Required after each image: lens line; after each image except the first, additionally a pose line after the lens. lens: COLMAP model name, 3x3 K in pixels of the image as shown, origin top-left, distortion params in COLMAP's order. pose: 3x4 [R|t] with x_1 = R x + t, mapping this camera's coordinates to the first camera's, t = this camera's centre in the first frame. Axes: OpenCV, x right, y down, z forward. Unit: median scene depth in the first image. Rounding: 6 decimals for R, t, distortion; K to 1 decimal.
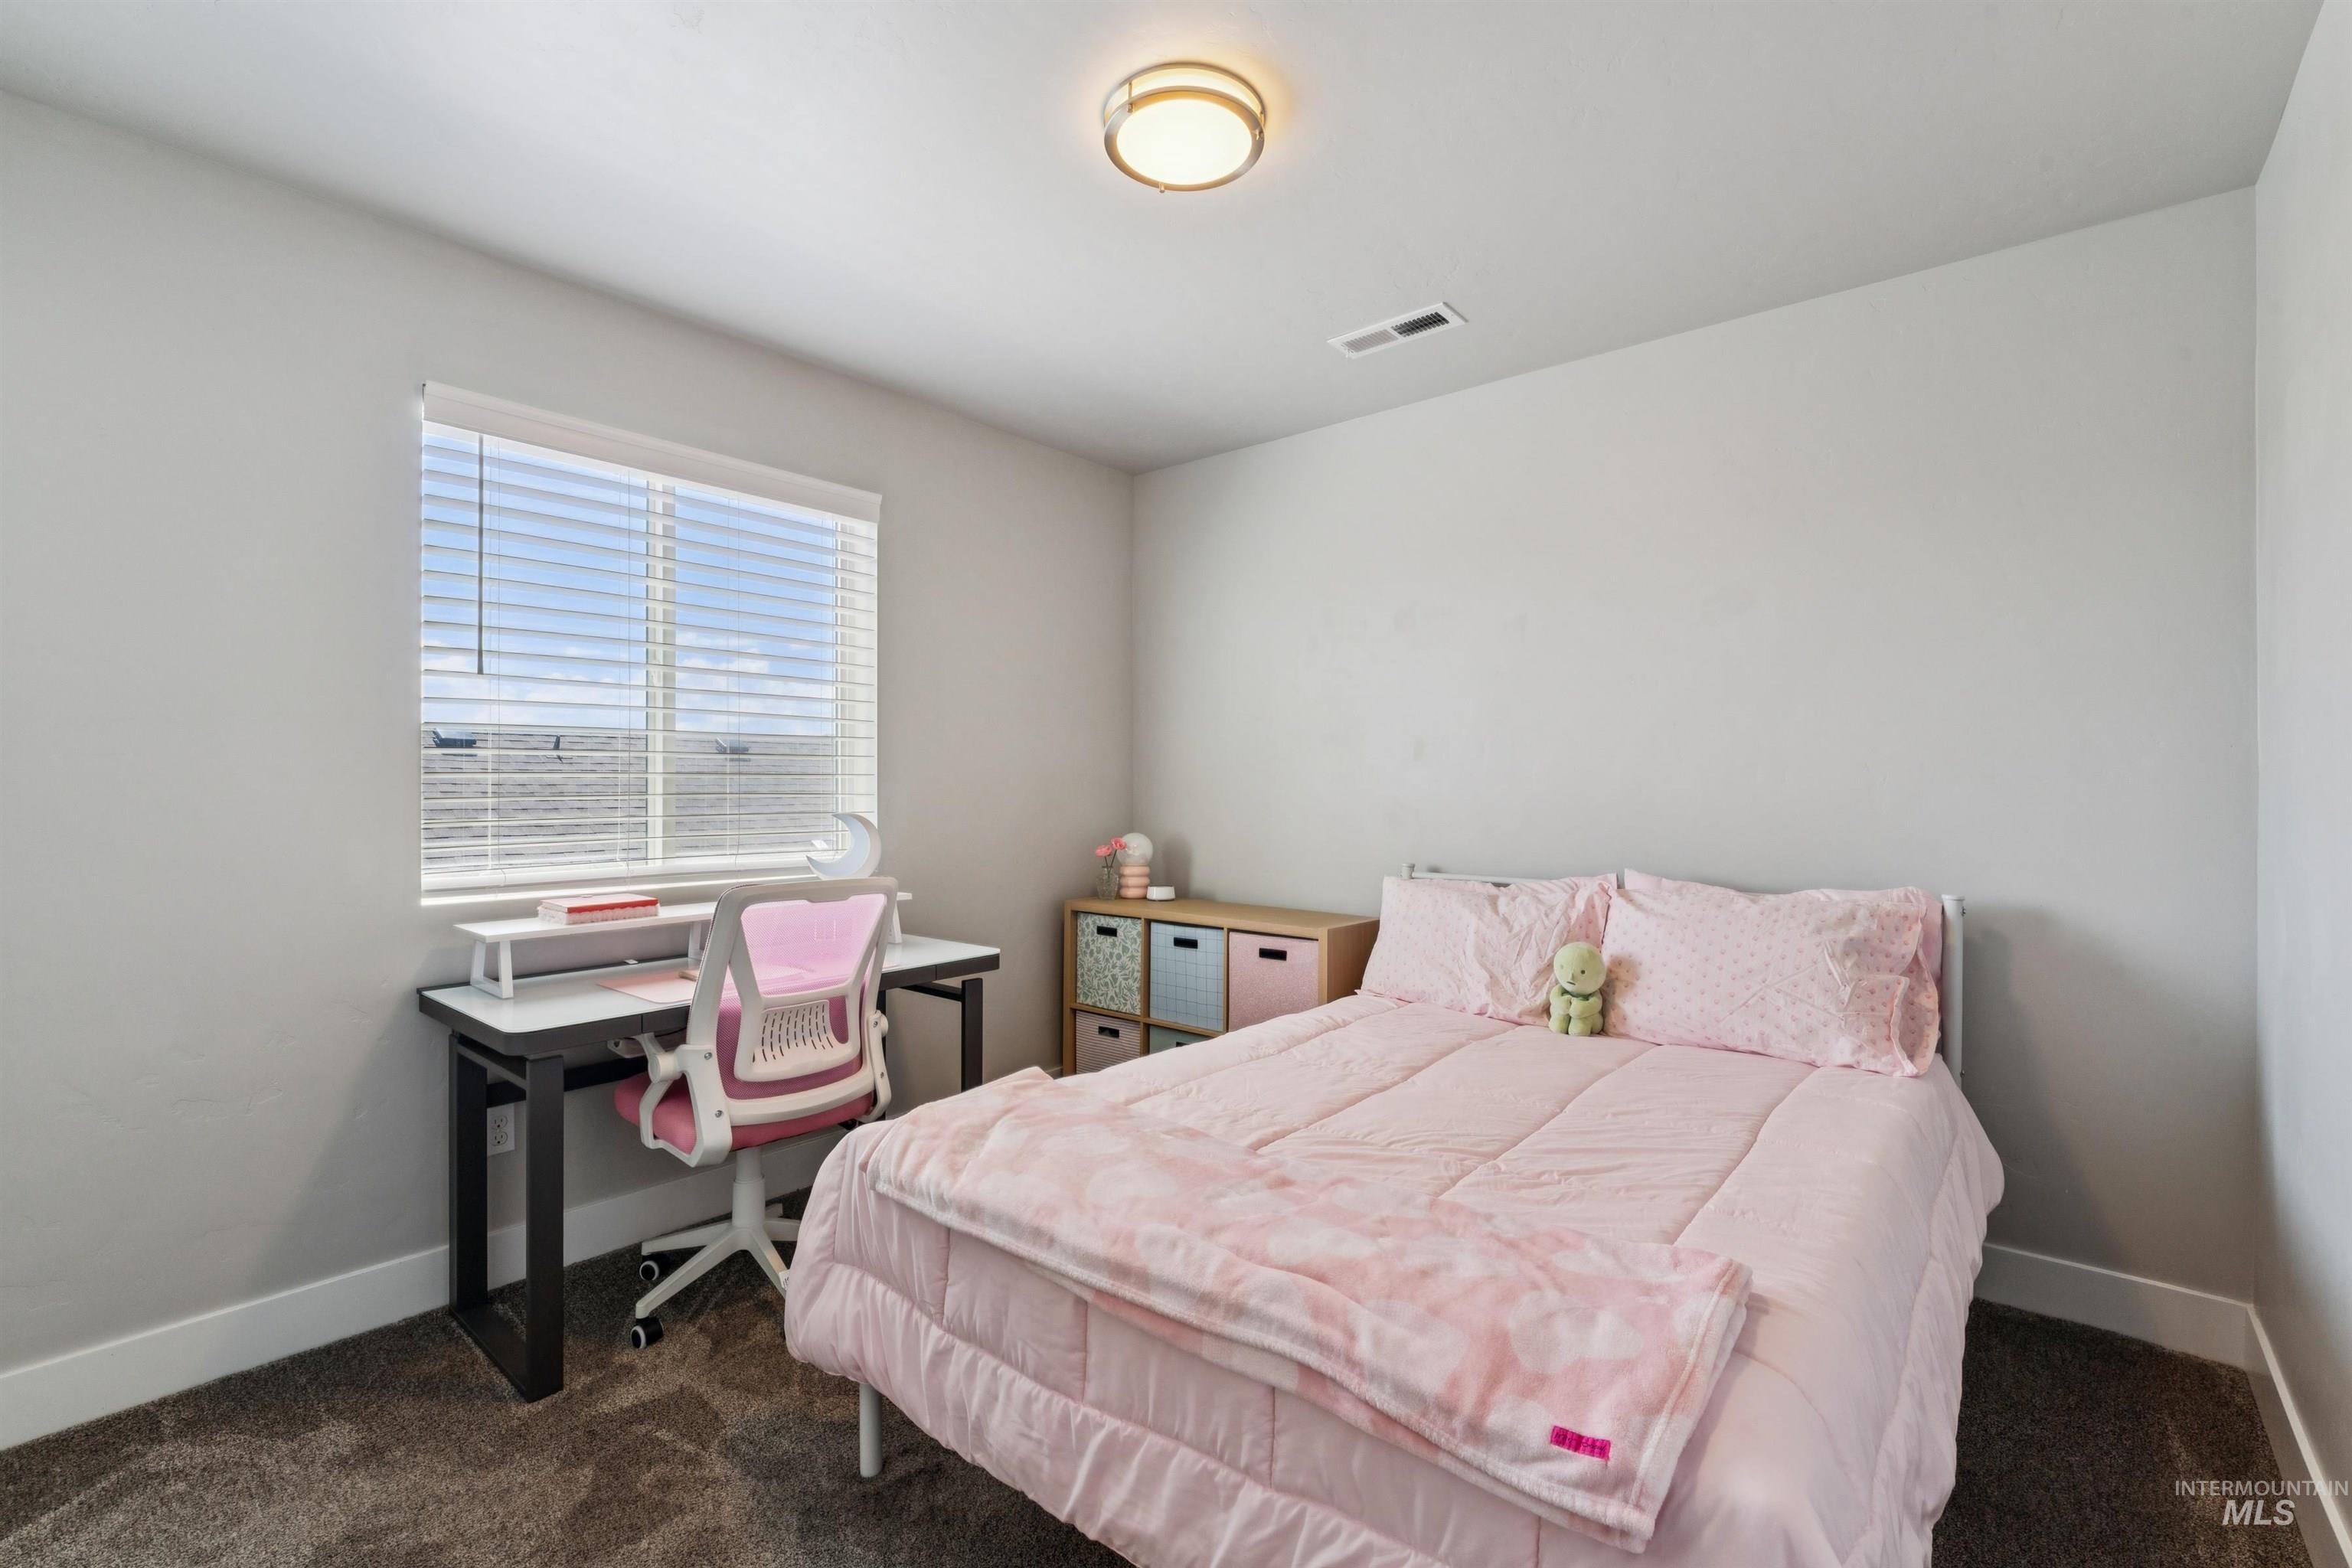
lens RADIAL K [[1014.7, 0, 1181.0], [0, 1014.7, 781.4], [0, 0, 1]] dist [-0.004240, 0.000887]
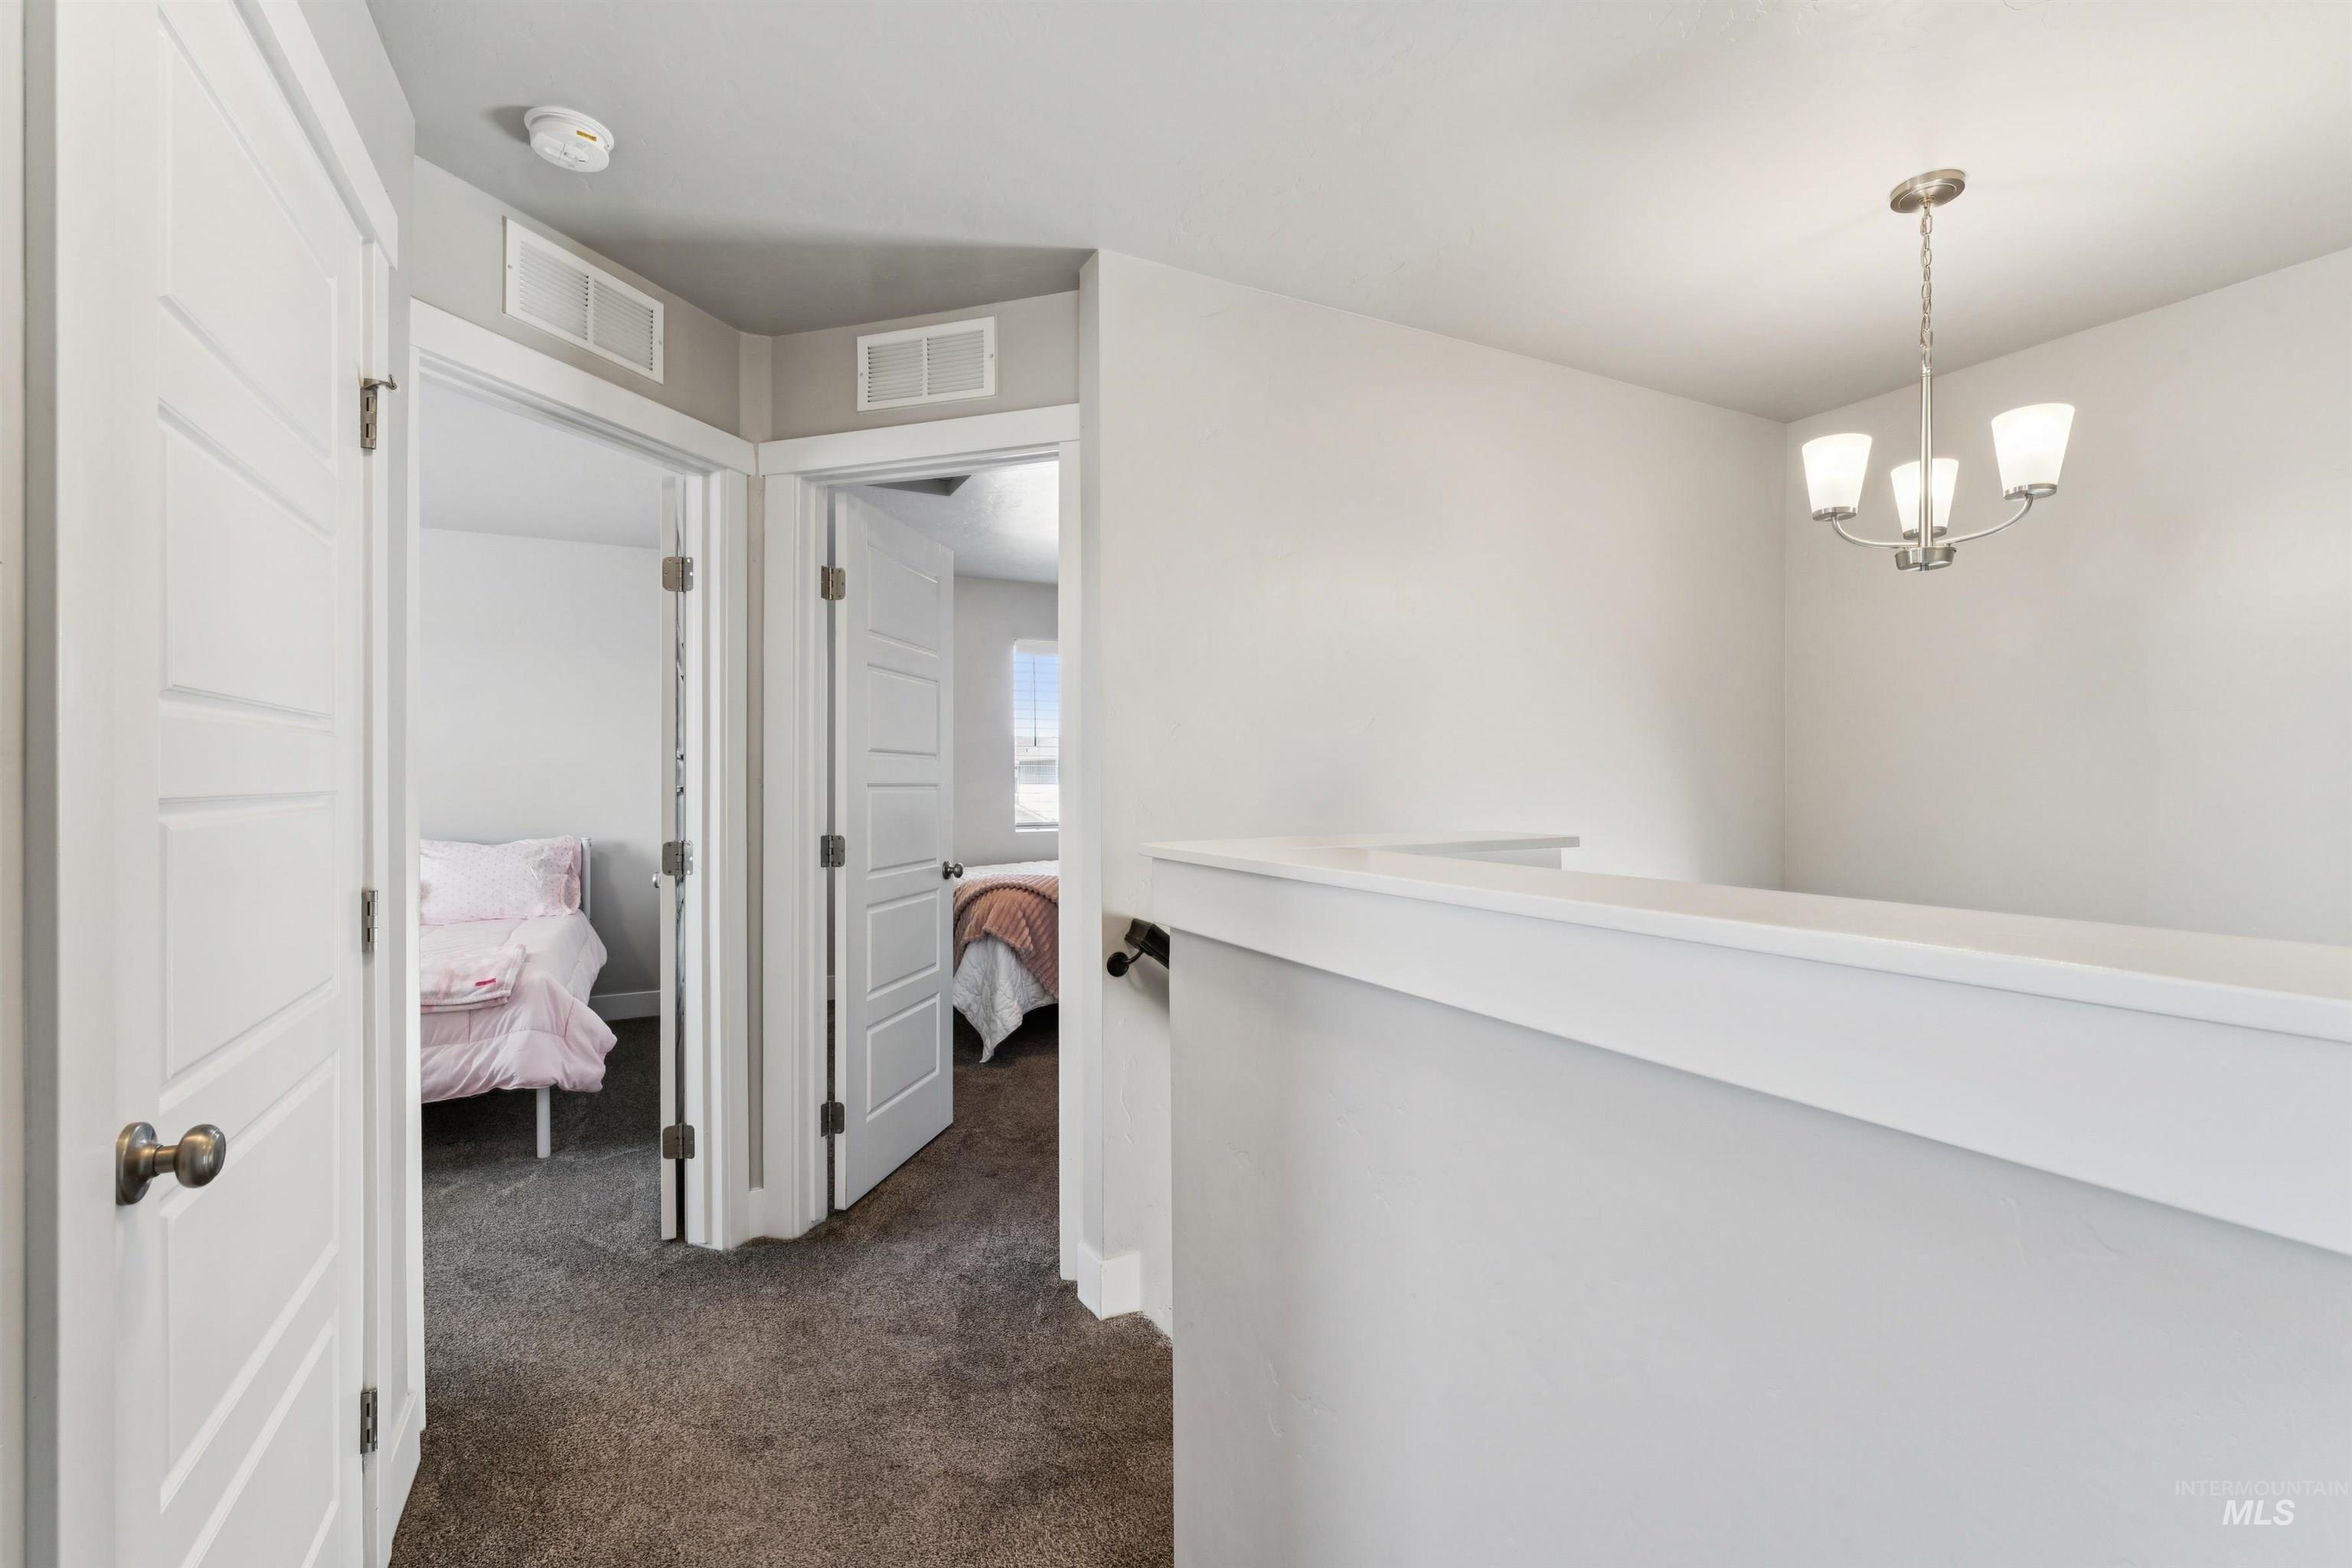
lens RADIAL K [[1014.7, 0, 1181.0], [0, 1014.7, 781.4], [0, 0, 1]] dist [-0.004240, 0.000887]
pose [[0.380266, -0.004796, 0.924865, -0.811360], [0.000392, 0.999987, 0.005024, -0.019820], [-0.924877, -0.001548, 0.380263, -1.072064]]
